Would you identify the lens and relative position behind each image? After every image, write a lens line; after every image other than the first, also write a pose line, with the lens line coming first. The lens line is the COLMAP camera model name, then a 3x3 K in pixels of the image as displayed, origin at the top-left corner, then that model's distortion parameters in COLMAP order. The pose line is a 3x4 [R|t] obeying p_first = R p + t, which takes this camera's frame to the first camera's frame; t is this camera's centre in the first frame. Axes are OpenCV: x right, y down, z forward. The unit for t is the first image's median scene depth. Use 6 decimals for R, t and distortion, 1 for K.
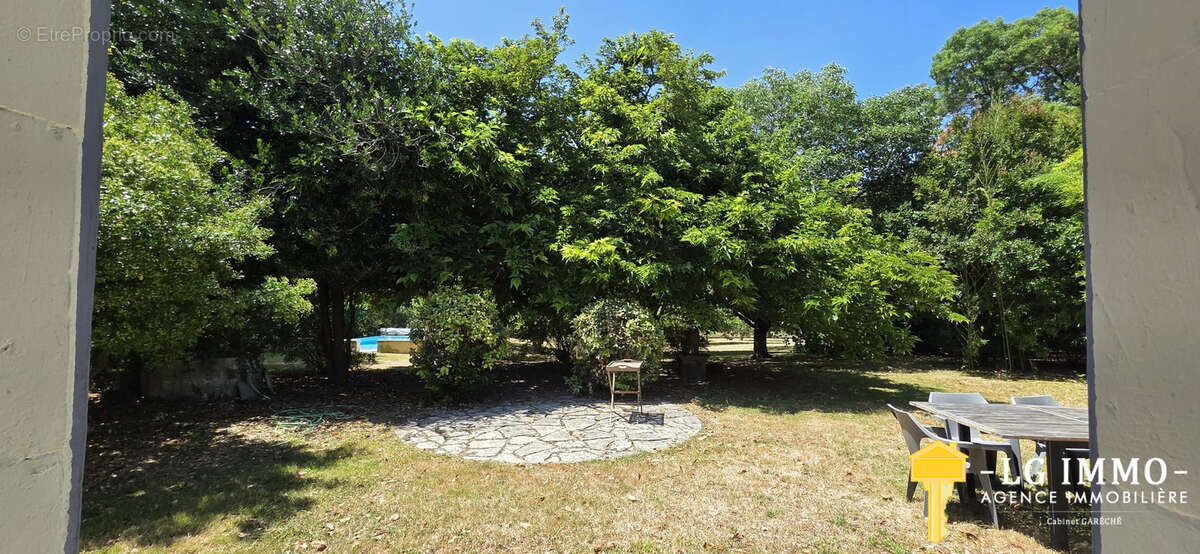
lens RADIAL K [[485.5, 0, 599.9], [0, 485.5, 278.2], [0, 0, 1]] dist [0.002063, 0.000472]
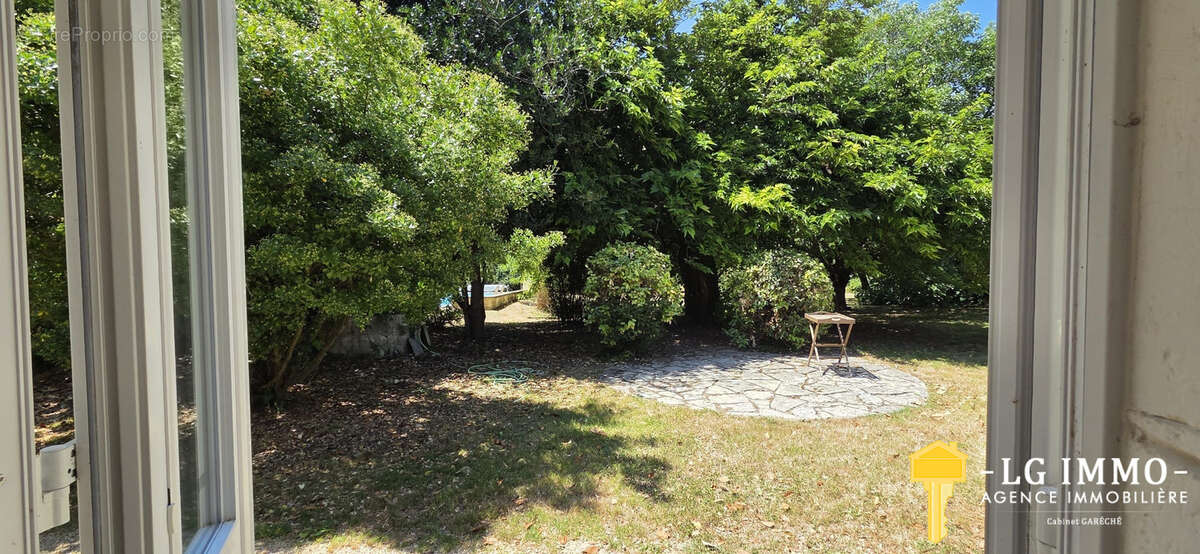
lens RADIAL K [[485.5, 0, 600.2], [0, 485.5, 279.2], [0, 0, 1]] dist [0.002063, 0.000472]
pose [[0.999883, -0.009908, -0.011614, -0.323441], [0.010964, 0.995442, 0.094732, 0.006554], [0.010622, -0.094849, 0.995435, 0.039313]]
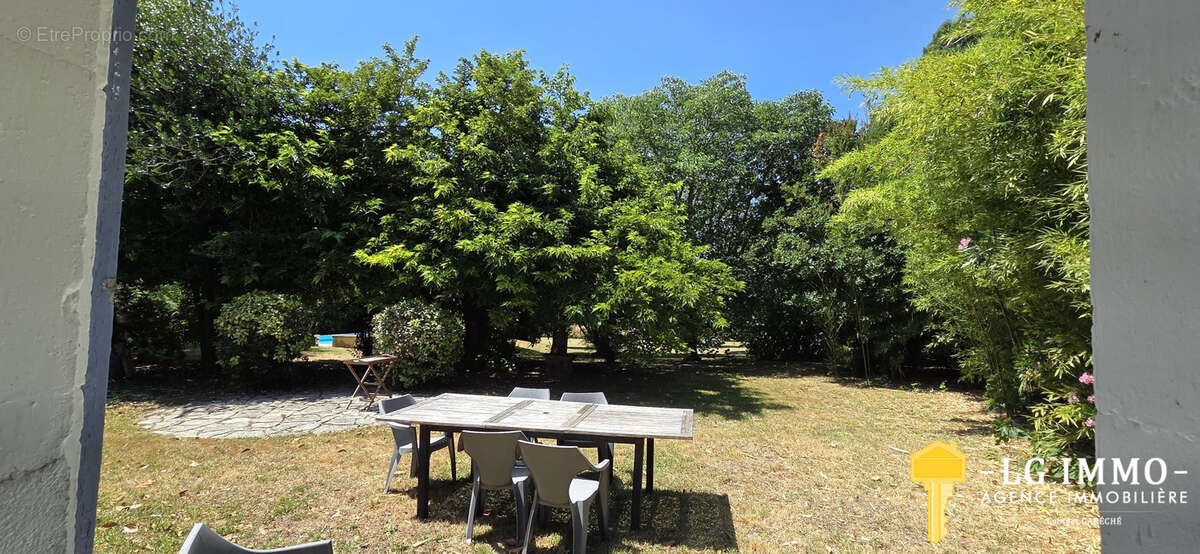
lens RADIAL K [[485.5, 0, 597.8], [0, 485.5, 281.2], [0, 0, 1]] dist [0.002063, 0.000472]
pose [[0.995444, 0.008112, -0.094999, 0.558107], [-0.007921, 0.999966, 0.002391, -0.006281], [0.095016, -0.001627, 0.995474, -0.053997]]
